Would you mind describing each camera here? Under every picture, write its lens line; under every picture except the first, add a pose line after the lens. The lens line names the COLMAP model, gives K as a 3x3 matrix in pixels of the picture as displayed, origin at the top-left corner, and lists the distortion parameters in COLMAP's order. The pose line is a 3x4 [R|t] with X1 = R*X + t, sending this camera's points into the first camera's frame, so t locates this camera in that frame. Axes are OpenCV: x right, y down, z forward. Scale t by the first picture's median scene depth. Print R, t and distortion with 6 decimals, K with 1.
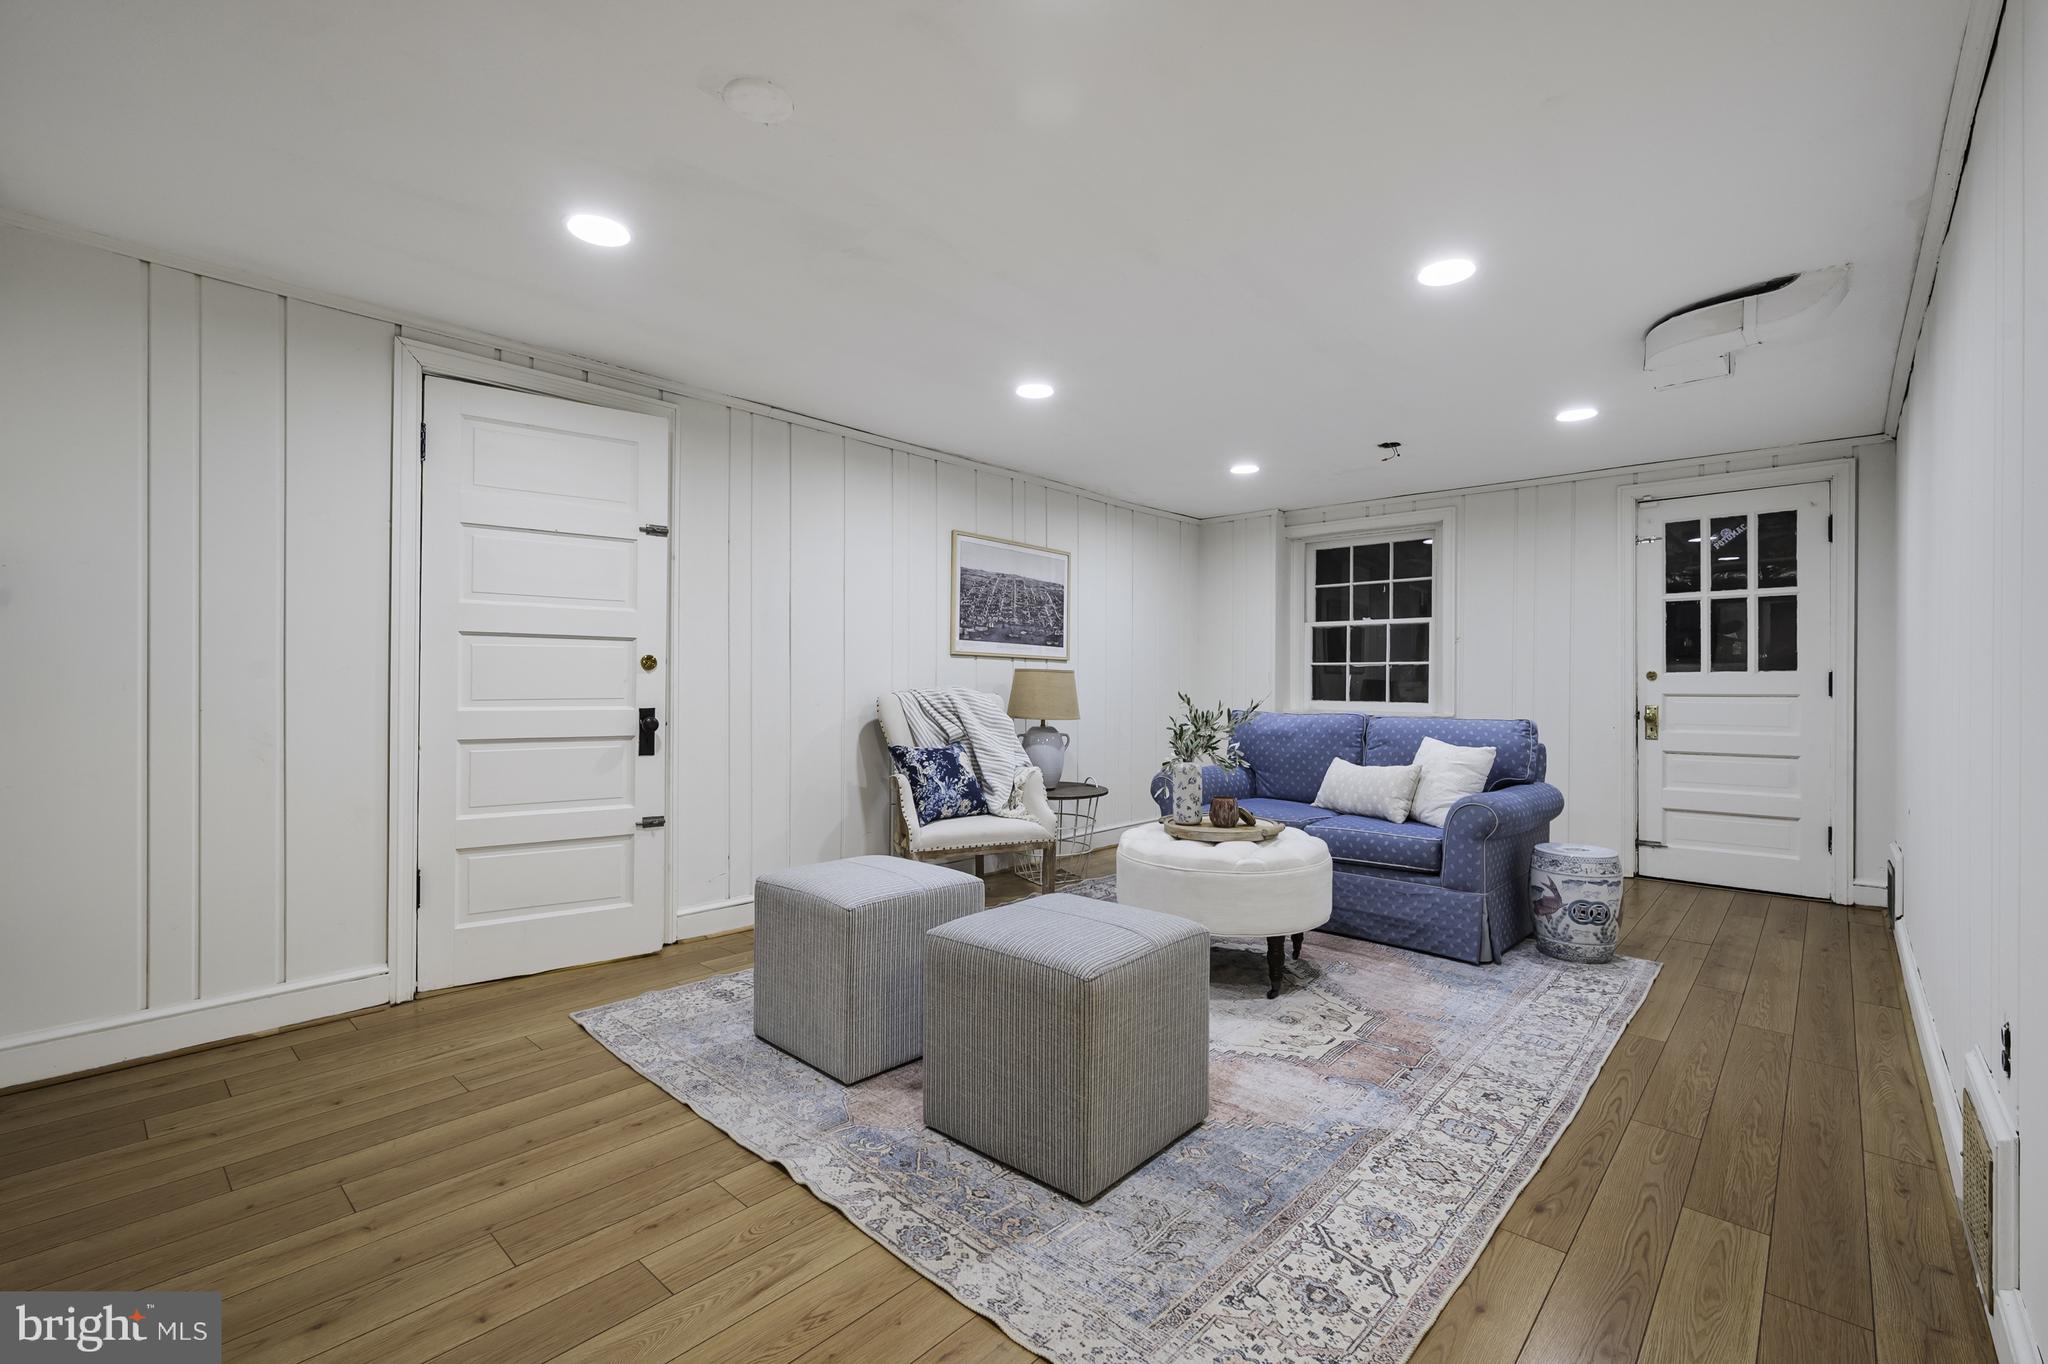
lens RADIAL K [[873.4, 0, 1024.0], [0, 873.4, 682.0], [0, 0, 1]] dist [-0.002719, 0.000516]
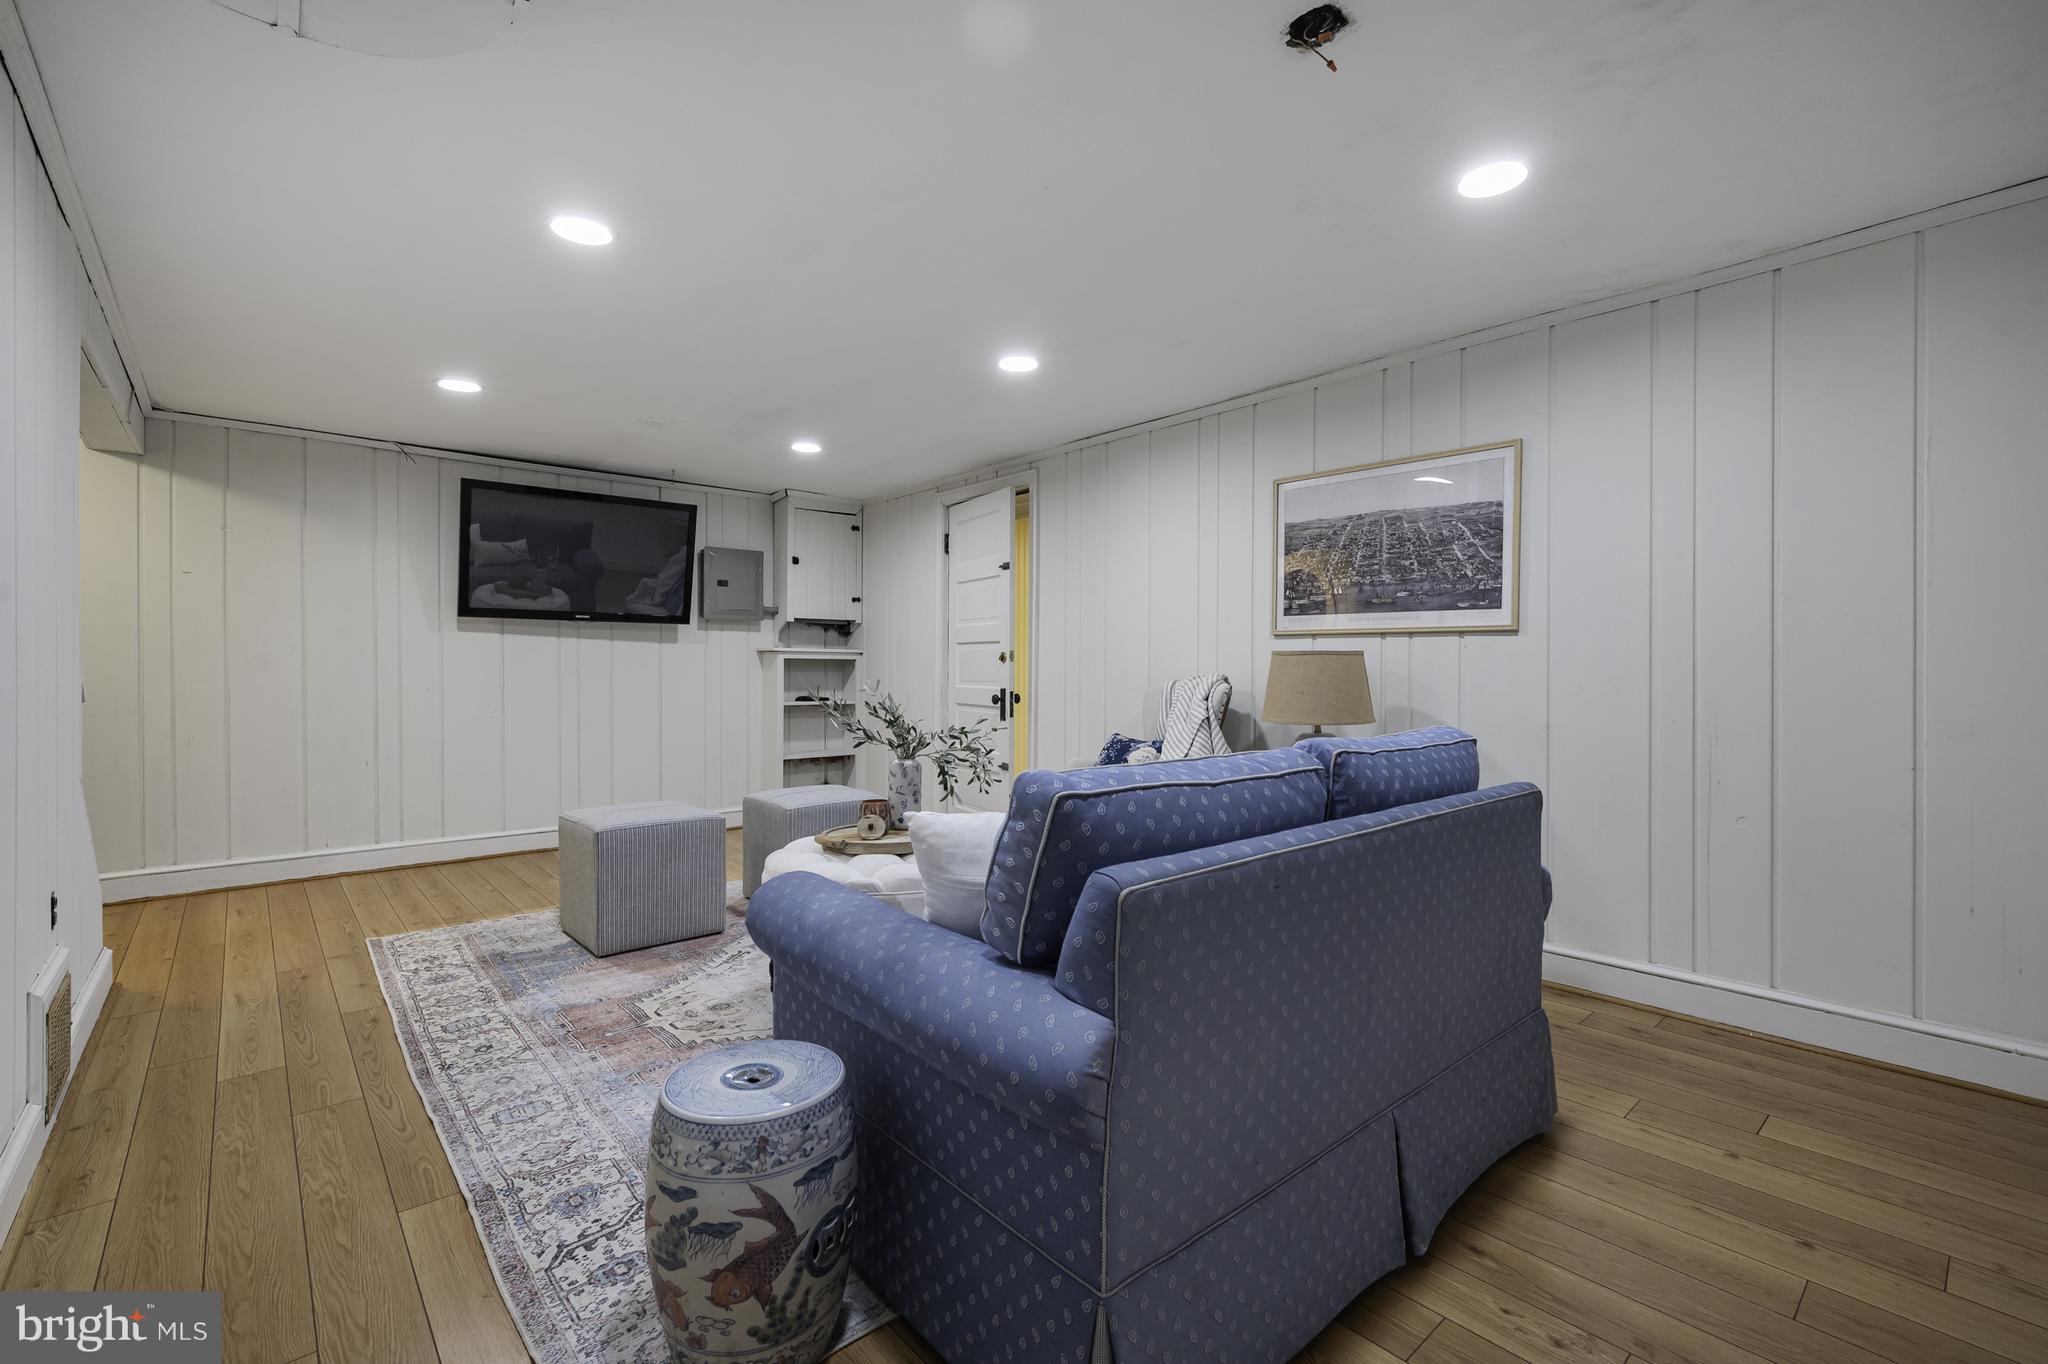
lens RADIAL K [[873.4, 0, 1024.0], [0, 873.4, 682.0], [0, 0, 1]] dist [-0.002719, 0.000516]
pose [[-0.092021, 0.009105, -0.995715, 1.370562], [0.000736, 0.999959, 0.009076, 0.007284], [0.995757, 0.000102, -0.092024, 1.561419]]
